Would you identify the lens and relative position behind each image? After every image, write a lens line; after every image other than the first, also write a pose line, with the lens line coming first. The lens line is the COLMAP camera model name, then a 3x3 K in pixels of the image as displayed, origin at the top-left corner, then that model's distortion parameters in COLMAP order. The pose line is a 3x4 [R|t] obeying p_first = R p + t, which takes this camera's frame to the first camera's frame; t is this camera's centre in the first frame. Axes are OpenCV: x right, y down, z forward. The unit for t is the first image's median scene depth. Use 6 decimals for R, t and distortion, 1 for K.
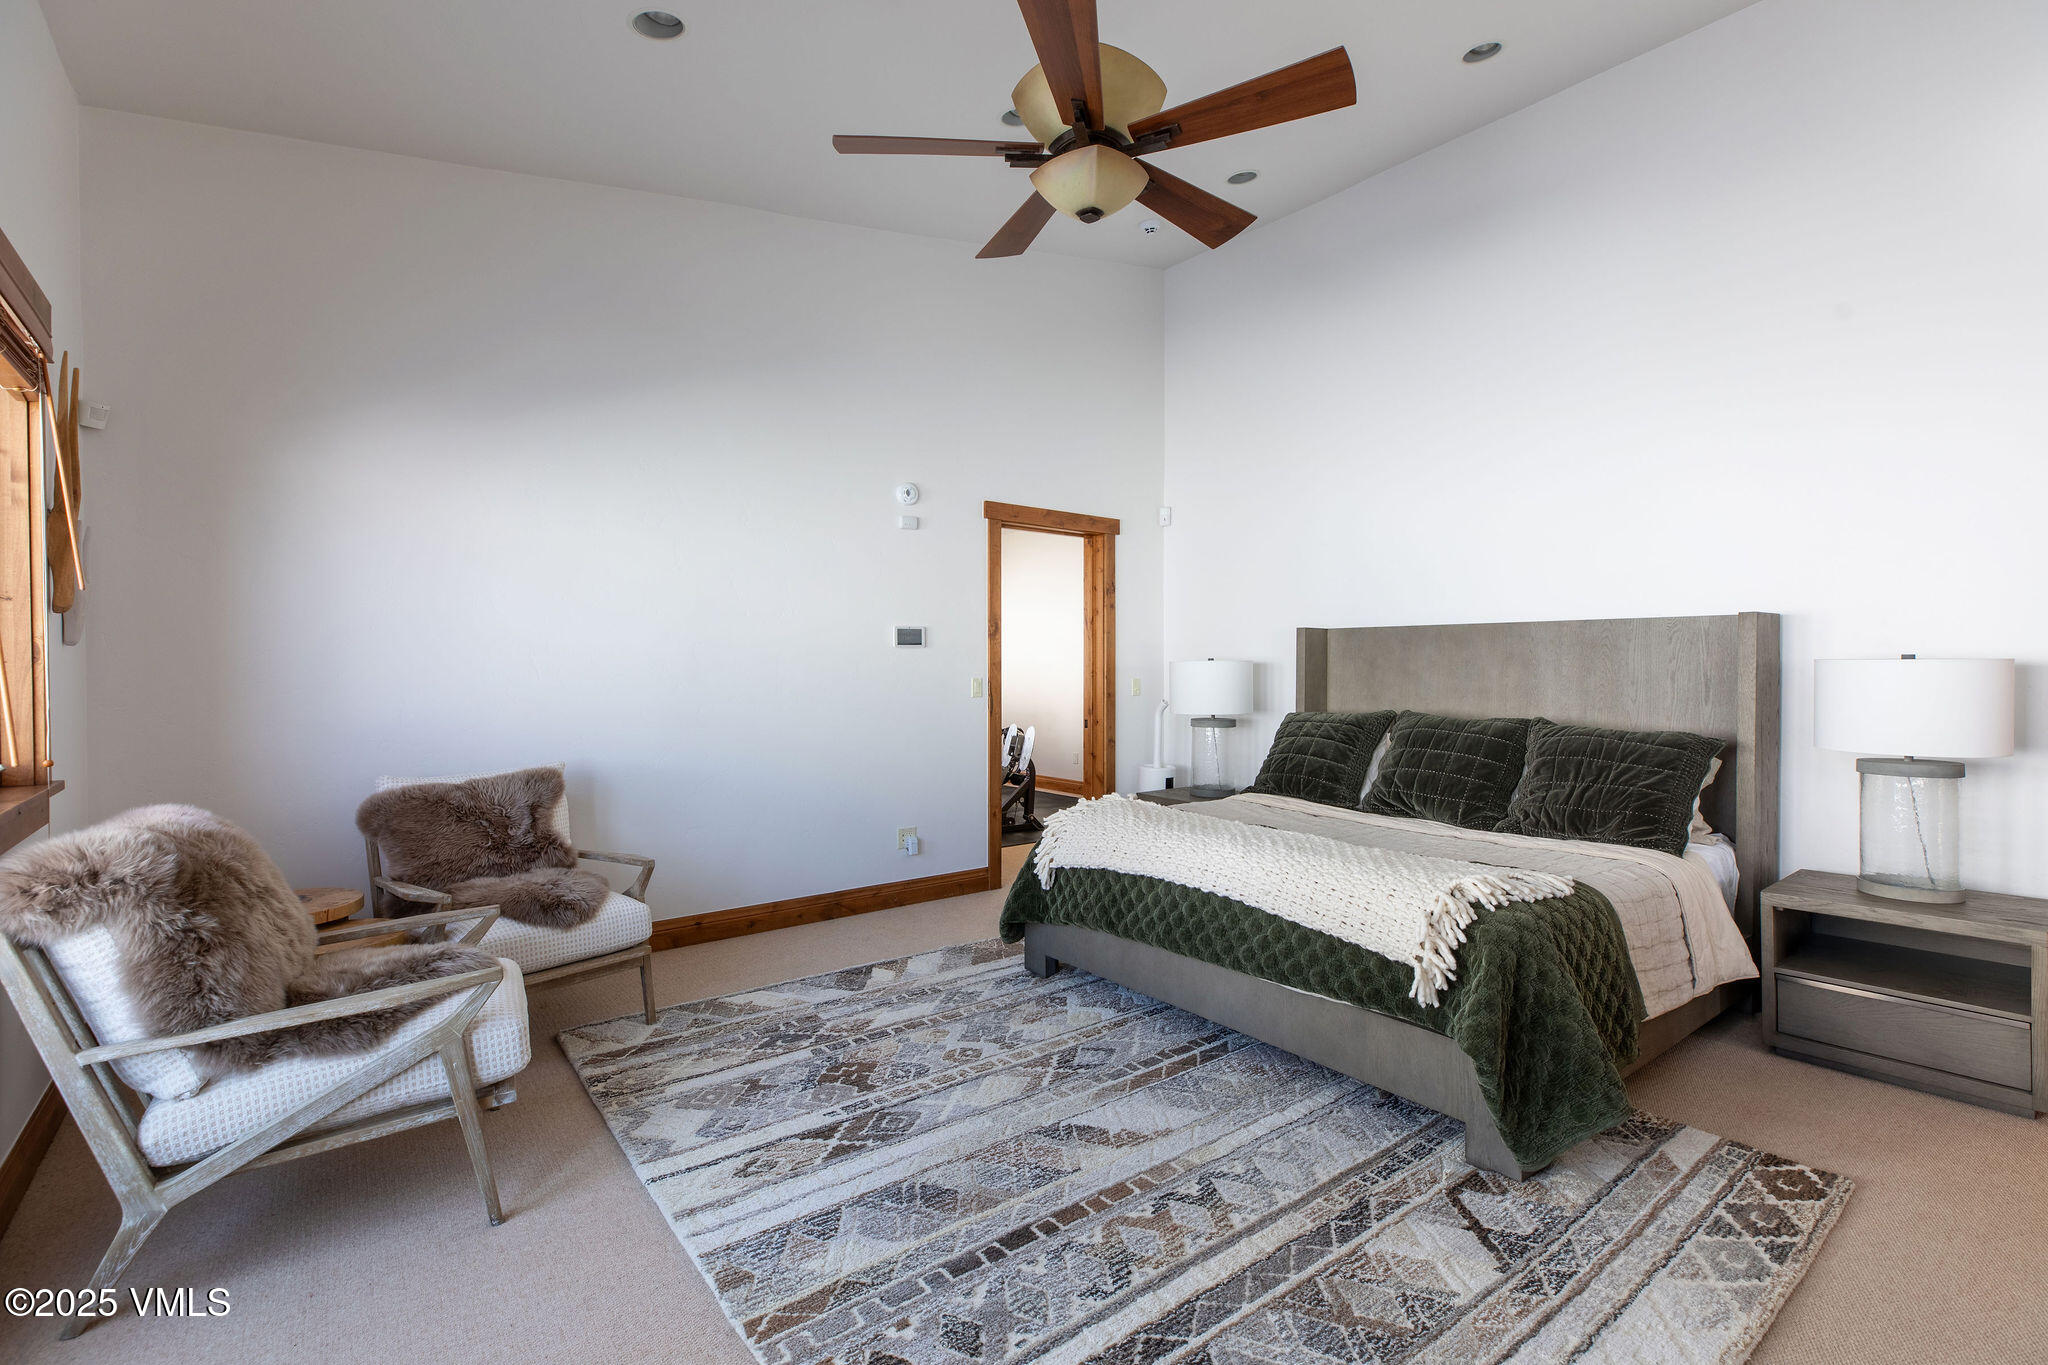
lens RADIAL K [[921.8, 0, 1020.5], [0, 921.8, 676.5], [0, 0, 1]] dist [-0.000881, 0.000318]
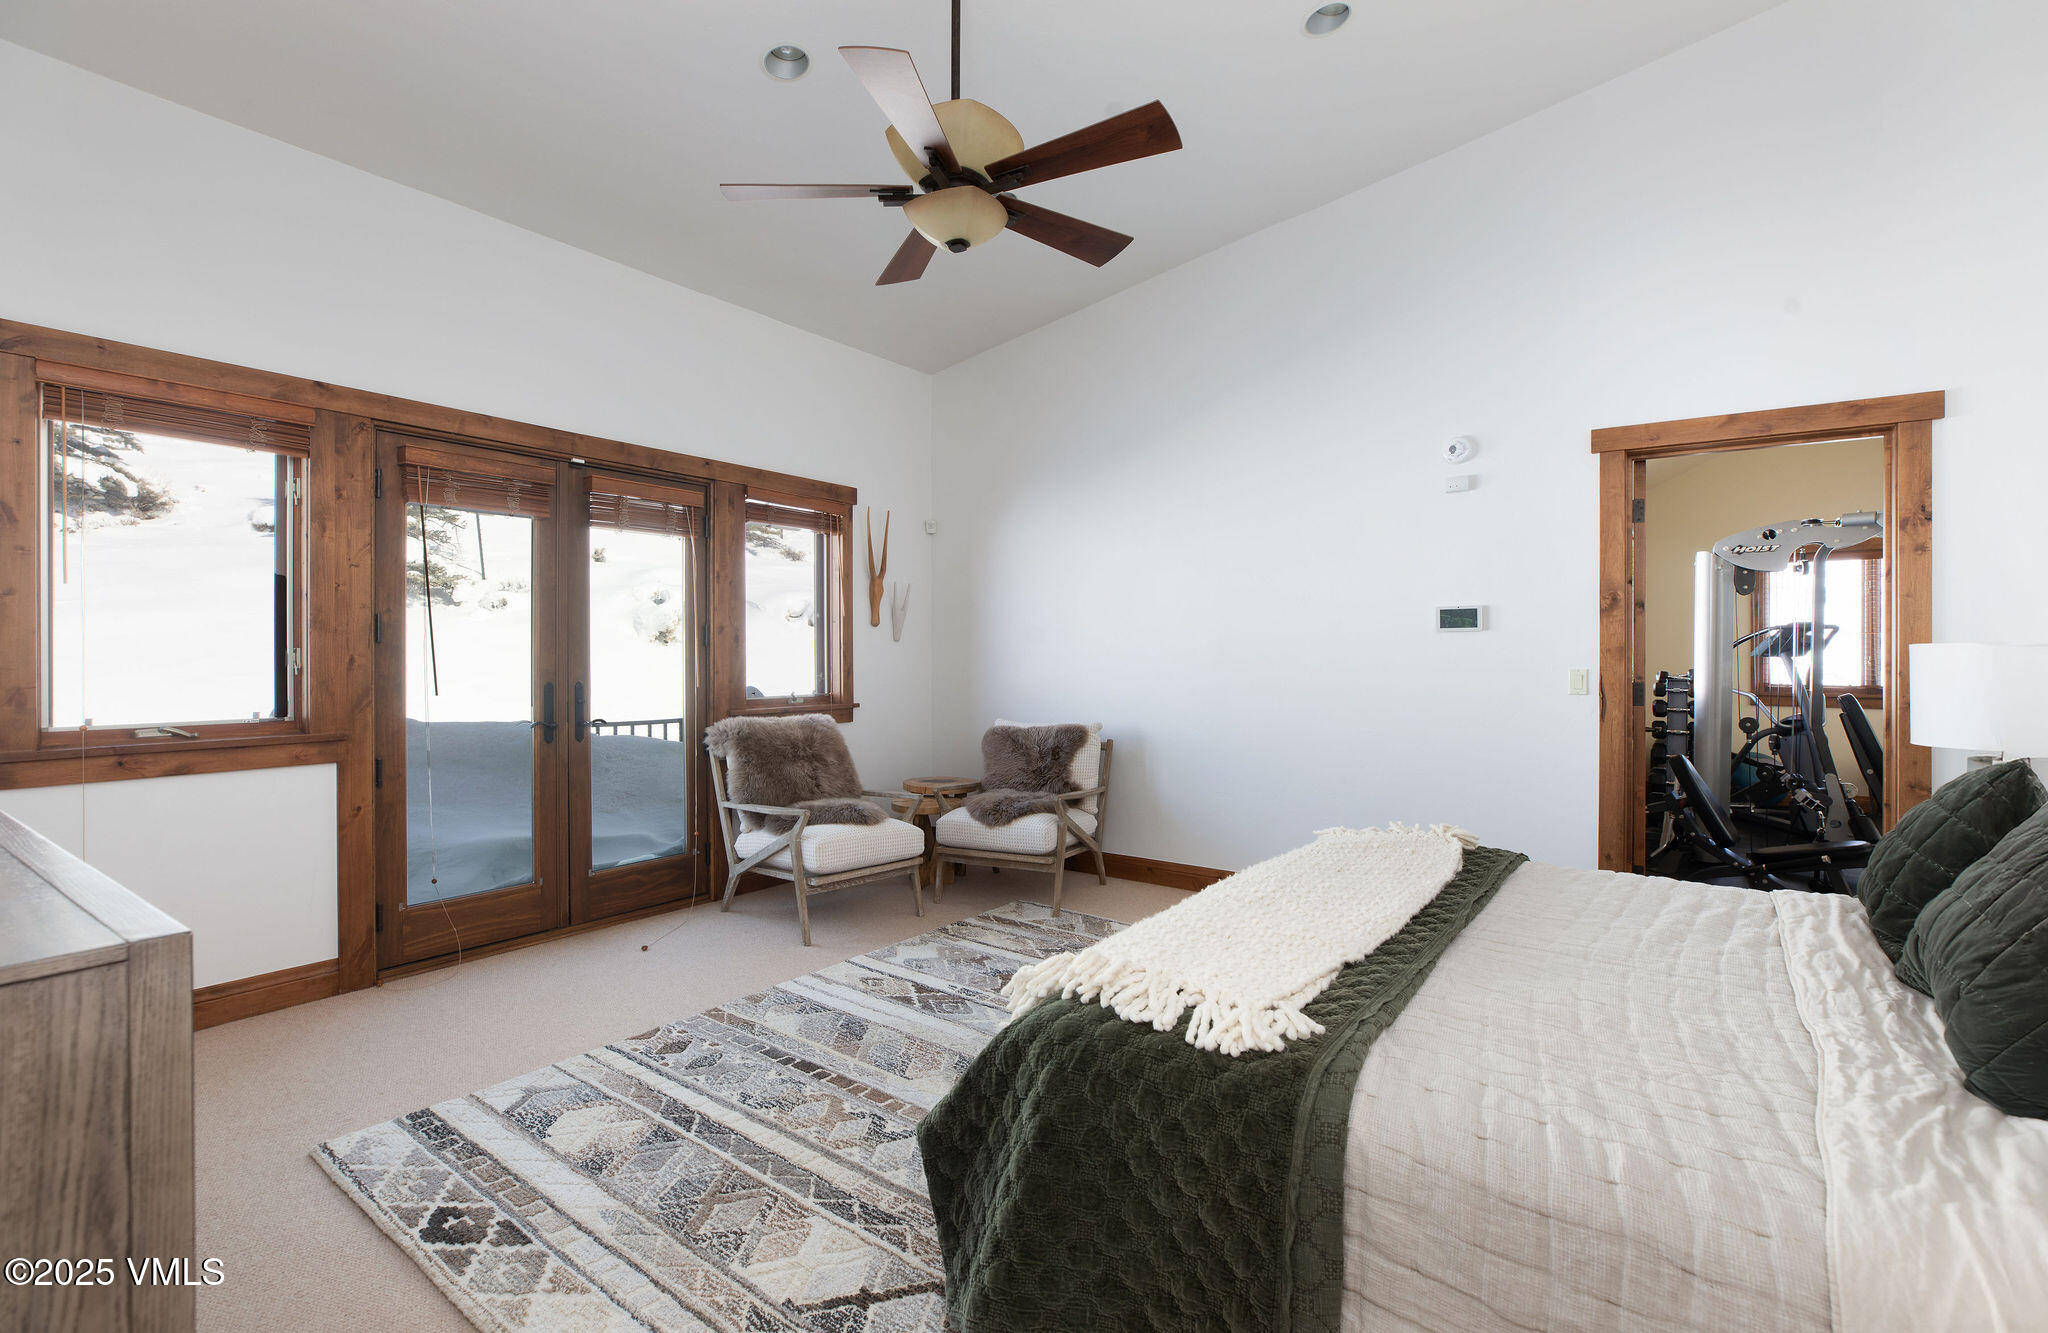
lens RADIAL K [[931.8, 0, 1021.8], [0, 931.8, 657.2], [0, 0, 1]] dist [0.000178, -0.000005]
pose [[0.275413, 0.010550, -0.961268, 1.354683], [-0.014460, 0.999872, 0.006831, -0.015359], [0.961217, 0.012019, 0.275530, 0.876722]]
